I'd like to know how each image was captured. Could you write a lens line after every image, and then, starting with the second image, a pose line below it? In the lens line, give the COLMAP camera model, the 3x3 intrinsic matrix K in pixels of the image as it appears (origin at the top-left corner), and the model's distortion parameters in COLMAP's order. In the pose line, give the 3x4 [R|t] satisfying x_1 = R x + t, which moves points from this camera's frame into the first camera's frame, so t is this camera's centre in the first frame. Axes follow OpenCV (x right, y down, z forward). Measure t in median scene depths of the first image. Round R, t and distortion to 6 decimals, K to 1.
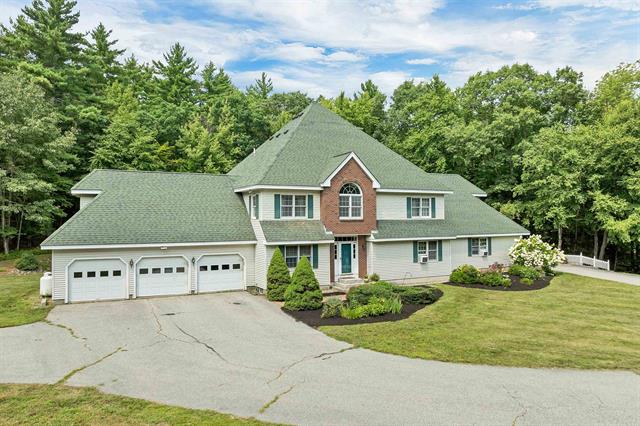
lens RADIAL K [[464.9, 0, 333.1], [0, 464.9, 214.4], [0, 0, 1]] dist [-0.054907, 0.001822]
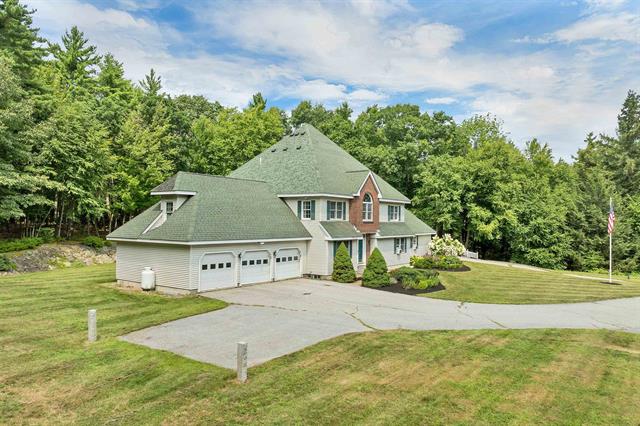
lens RADIAL K [[464.9, 0, 333.1], [0, 464.9, 214.4], [0, 0, 1]] dist [-0.054907, 0.001822]
pose [[0.888285, 0.023178, 0.458707, -0.600869], [-0.022569, 0.999722, -0.006810, 0.002132], [-0.458737, -0.004304, 0.888562, -0.119063]]
